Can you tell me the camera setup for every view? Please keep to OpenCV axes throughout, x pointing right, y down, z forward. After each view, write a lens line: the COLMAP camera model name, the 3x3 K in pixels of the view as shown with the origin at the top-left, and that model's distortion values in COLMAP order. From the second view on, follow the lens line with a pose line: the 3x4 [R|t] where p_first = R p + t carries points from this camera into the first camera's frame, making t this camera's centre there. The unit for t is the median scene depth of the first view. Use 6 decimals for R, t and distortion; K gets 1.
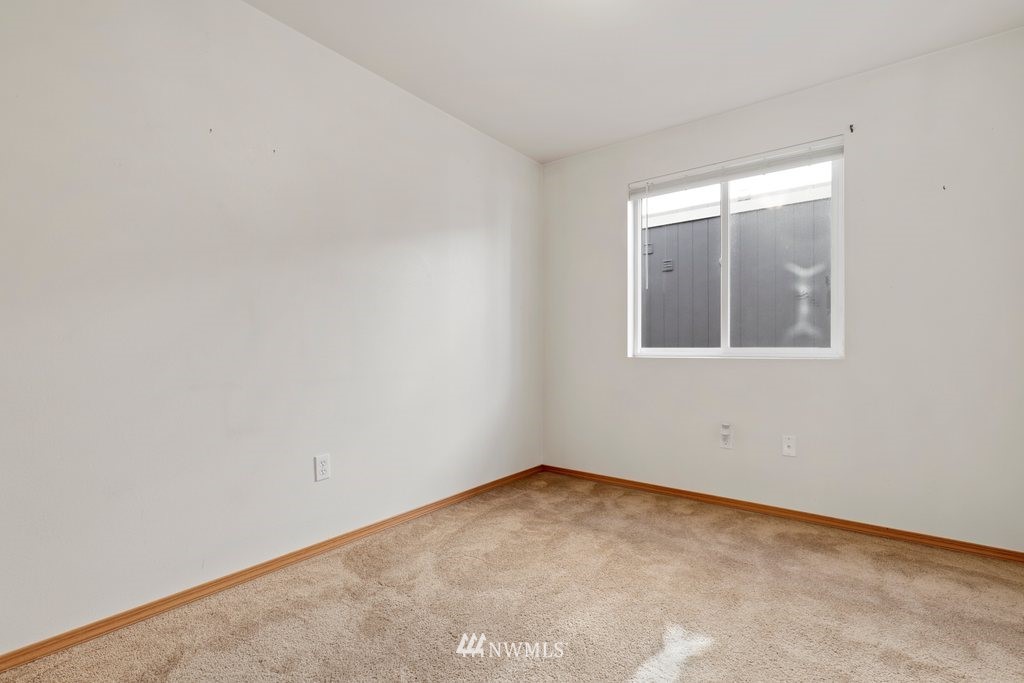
lens RADIAL K [[462.9, 0, 512.3], [0, 462.9, 347.8], [0, 0, 1]] dist [0.001311, -0.000270]
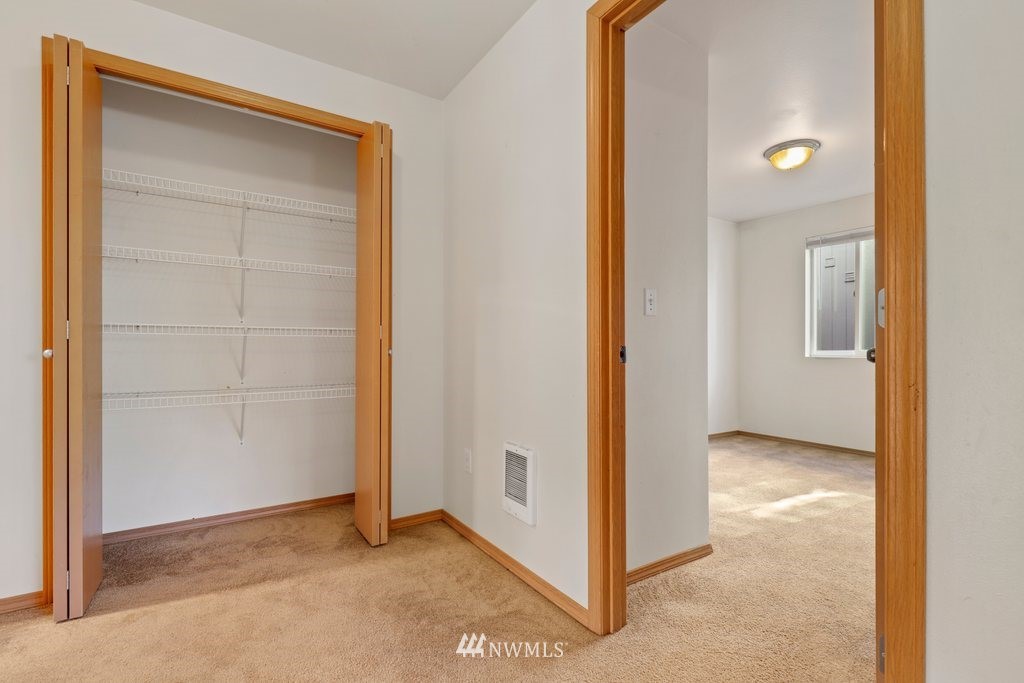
lens RADIAL K [[462.9, 0, 511.0], [0, 462.9, 342.2], [0, 0, 1]] dist [0.001311, -0.000270]
pose [[0.944709, 0.004647, -0.327876, -0.152808], [-0.007988, 0.999929, -0.008842, -0.006277], [0.327811, 0.010972, 0.944679, -0.701481]]
